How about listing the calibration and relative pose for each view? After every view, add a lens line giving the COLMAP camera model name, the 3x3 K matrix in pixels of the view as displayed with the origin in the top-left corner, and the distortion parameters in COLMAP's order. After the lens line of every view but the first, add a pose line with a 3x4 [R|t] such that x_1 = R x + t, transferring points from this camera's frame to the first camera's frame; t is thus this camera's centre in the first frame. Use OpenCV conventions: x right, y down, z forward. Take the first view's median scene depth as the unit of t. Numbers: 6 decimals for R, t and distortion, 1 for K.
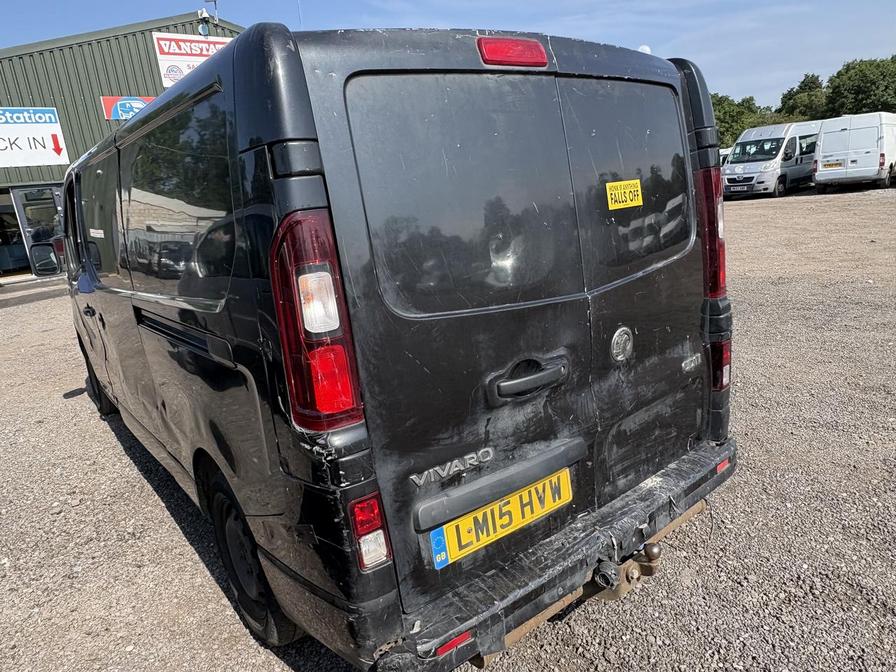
lens RADIAL K [[598.2, 0, 449.5], [0, 598.2, 338.1], [0, 0, 1]] dist [0.003761, 0.002179]
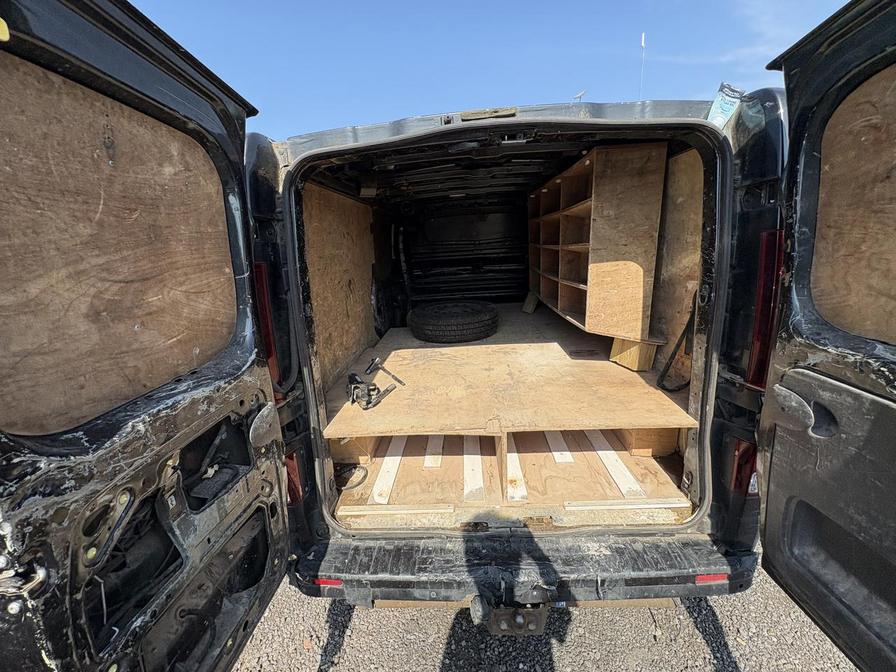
lens RADIAL K [[359.7, 0, 448.7], [0, 359.7, 332.5], [0, 0, 1]] dist [0.001805, 0.000070]
pose [[0.760943, 0.207670, -0.614687, 0.531779], [-0.164512, 0.978188, 0.126822, -0.178761], [0.627616, 0.004619, 0.778509, 0.454835]]
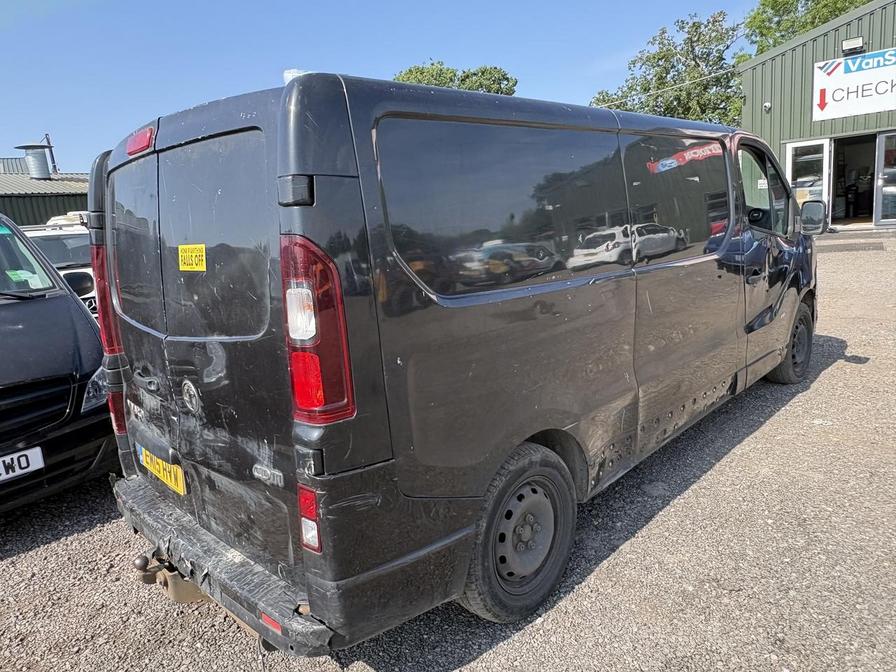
lens RADIAL K [[598.2, 0, 448.5], [0, 598.2, 334.5], [0, 0, 1]] dist [0.003761, 0.002179]
pose [[0.148512, 0.281023, -0.948140, 1.432359], [-0.177731, 0.950746, 0.253957, -0.477996], [0.972808, 0.130798, 0.191143, 1.322784]]
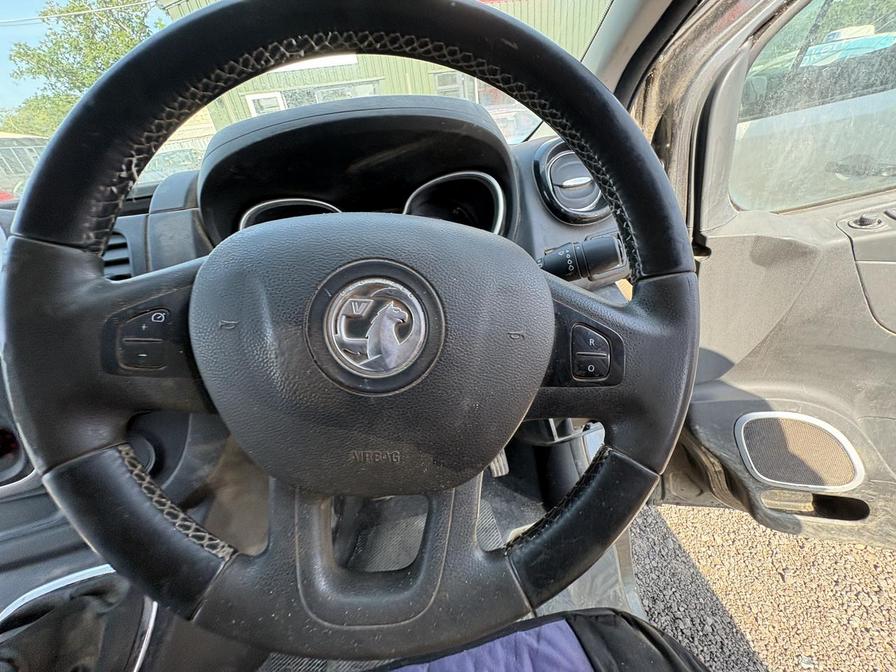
lens RADIAL K [[359.7, 0, 450.5], [0, 359.7, 338.4], [0, 0, 1]] dist [0.001805, 0.000070]
pose [[0.901352, 0.222340, -0.371659, -0.729873], [-0.080685, 0.929344, 0.360290, -0.514469], [0.425506, -0.294761, 0.855605, 2.653648]]
